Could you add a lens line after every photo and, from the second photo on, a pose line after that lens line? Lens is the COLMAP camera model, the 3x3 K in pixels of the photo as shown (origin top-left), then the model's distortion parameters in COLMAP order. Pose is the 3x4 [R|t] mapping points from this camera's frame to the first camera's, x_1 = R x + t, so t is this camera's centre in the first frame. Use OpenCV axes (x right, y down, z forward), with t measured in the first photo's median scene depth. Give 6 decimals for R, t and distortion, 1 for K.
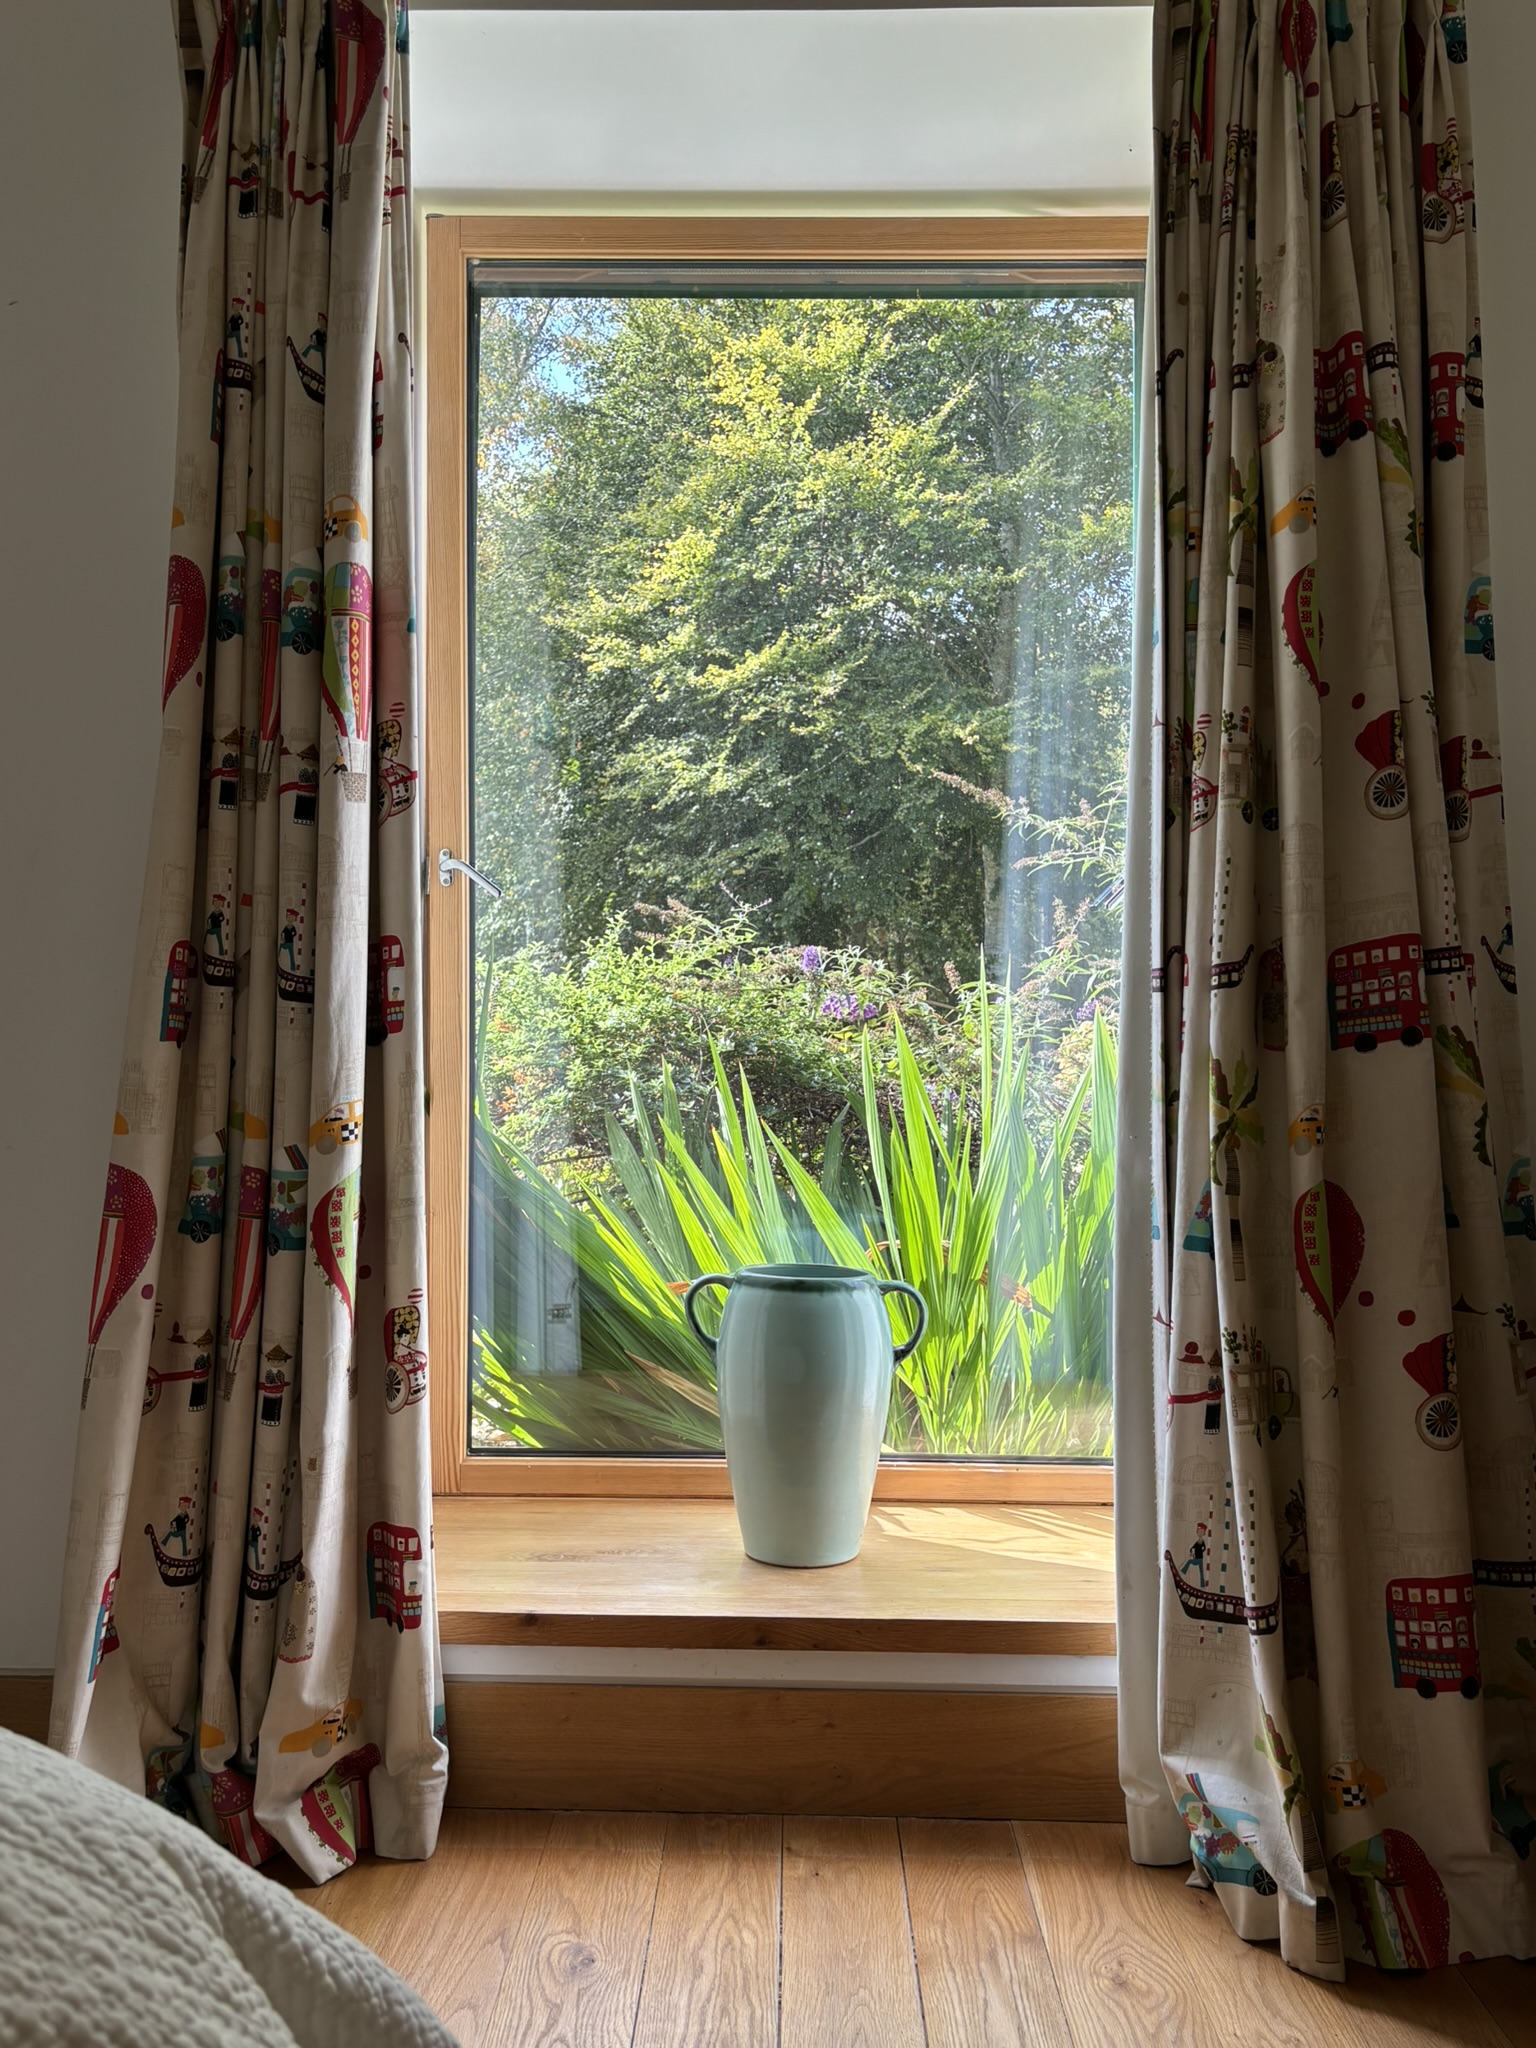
lens RADIAL K [[1918.1, 0, 758.9], [0, 1918.1, 1026.3], [0, 0, 1]] dist [0.056390, -0.058024]
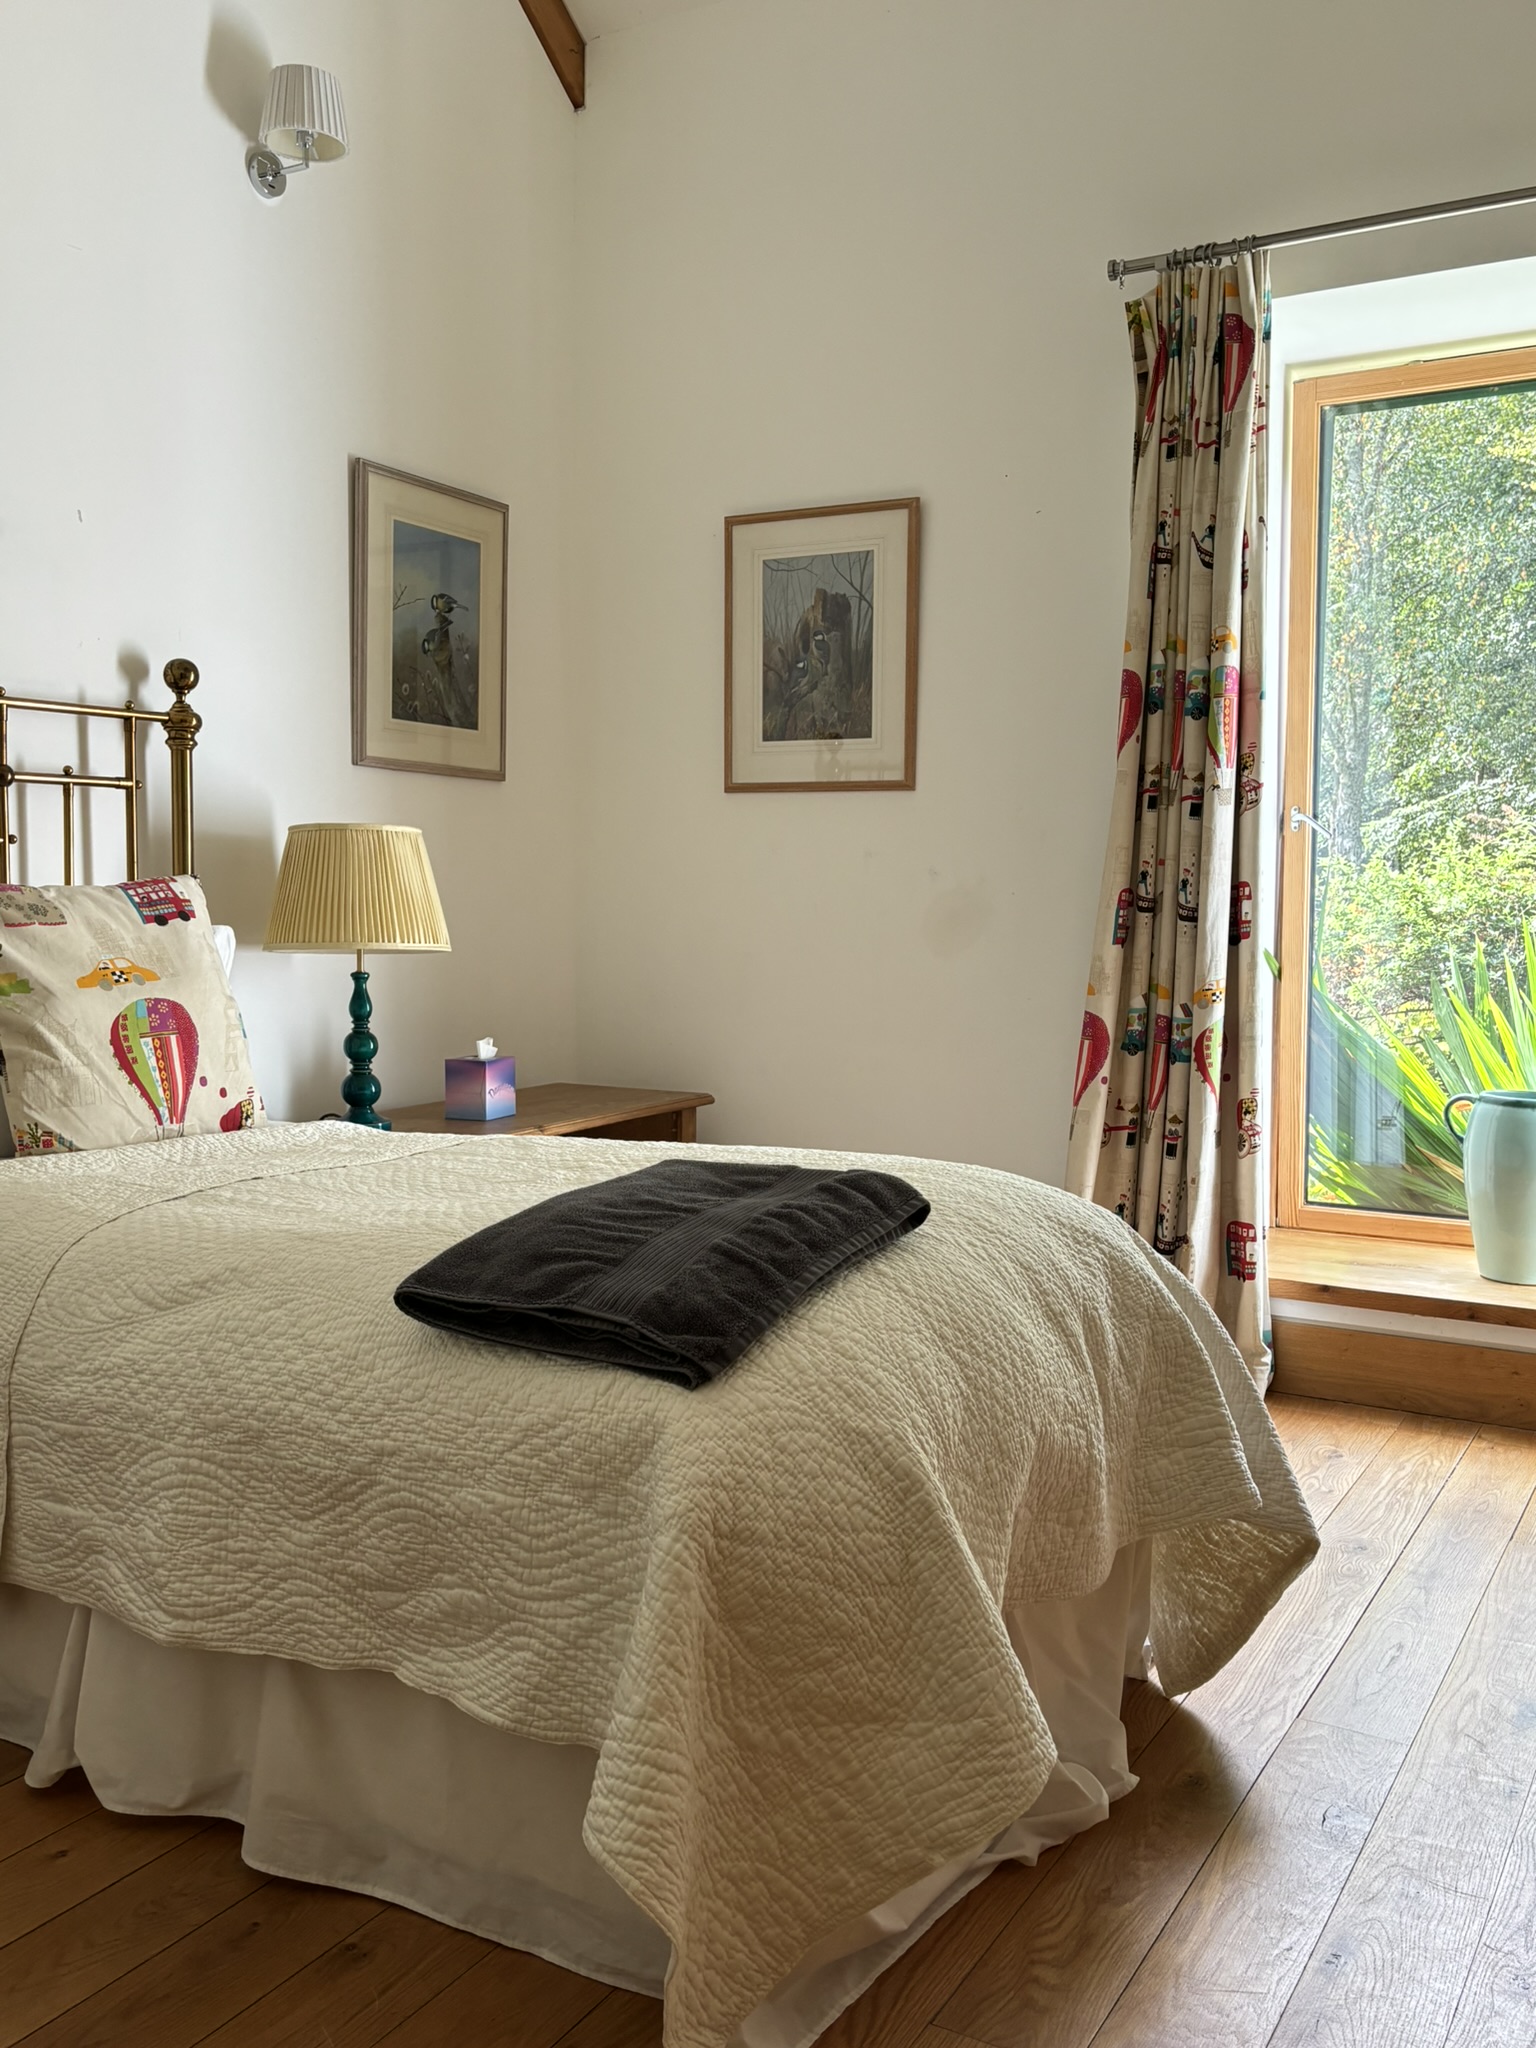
lens RADIAL K [[1797.2, 0, 756.0], [0, 1797.2, 1035.5], [0, 0, 1]] dist [0.027101, -0.057904]
pose [[0.881710, 0.038293, -0.470235, 0.182831], [0.004995, 0.995887, 0.090465, -0.058131], [0.471765, -0.082113, 0.877892, -0.618856]]
